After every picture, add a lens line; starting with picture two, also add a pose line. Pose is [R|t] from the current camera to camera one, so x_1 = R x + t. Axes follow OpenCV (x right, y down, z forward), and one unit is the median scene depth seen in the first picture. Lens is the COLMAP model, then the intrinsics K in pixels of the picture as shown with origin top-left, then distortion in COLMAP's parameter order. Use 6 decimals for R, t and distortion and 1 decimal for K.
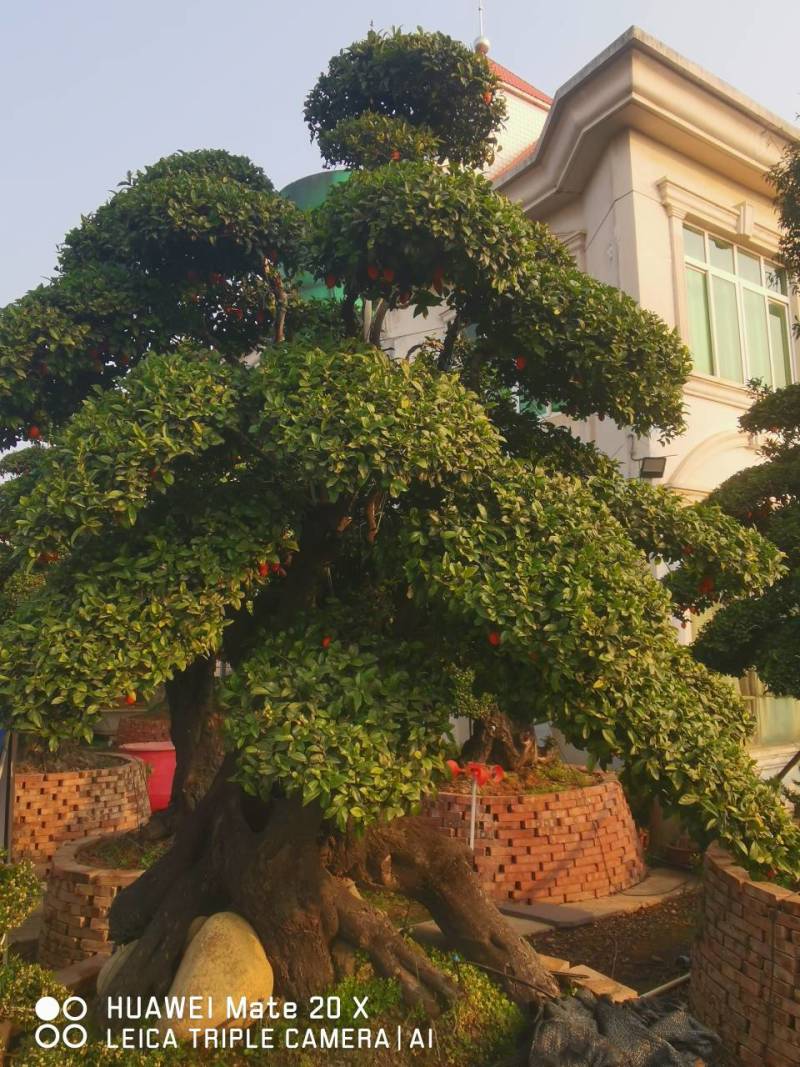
lens RADIAL K [[835.2, 0, 398.2], [0, 835.2, 534.8], [0, 0, 1]] dist [0.007457, 0.007536]
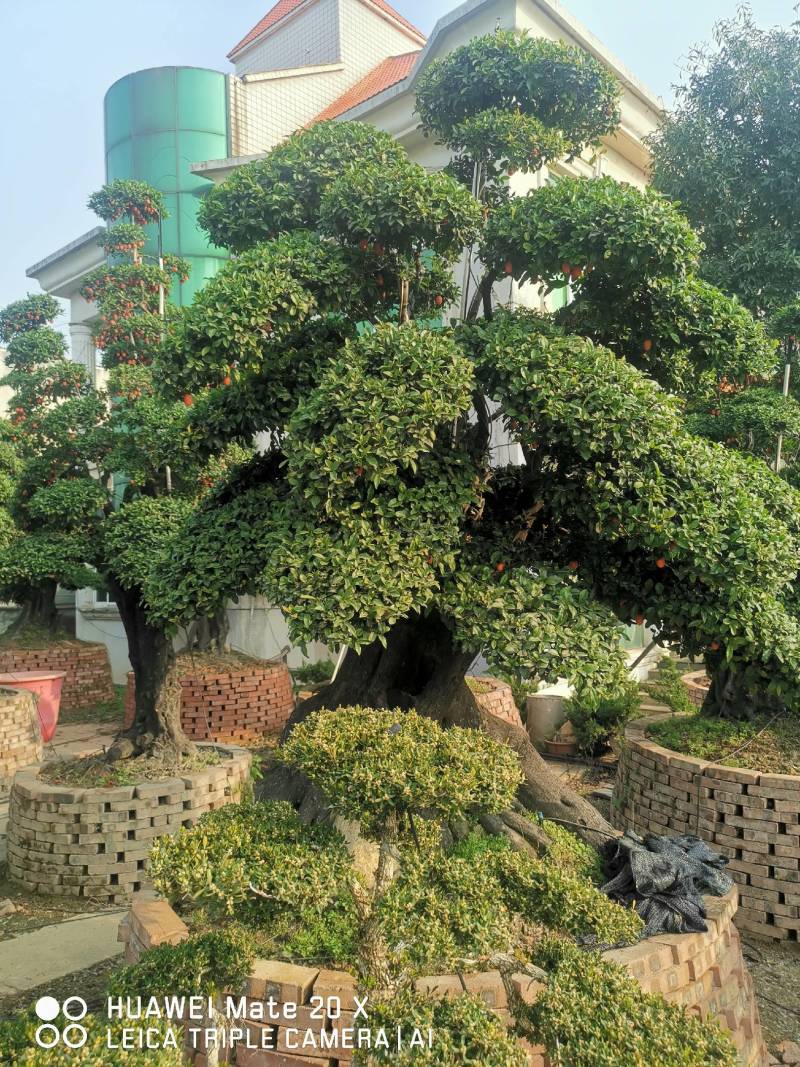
lens RADIAL K [[839.3, 0, 400.7], [0, 839.3, 535.1], [0, 0, 1]] dist [0.045886, -0.001175]
pose [[0.970886, 0.003301, 0.239519, -0.283185], [-0.024636, 0.995979, 0.086134, -0.011964], [-0.238272, -0.089527, 0.967063, -0.089309]]
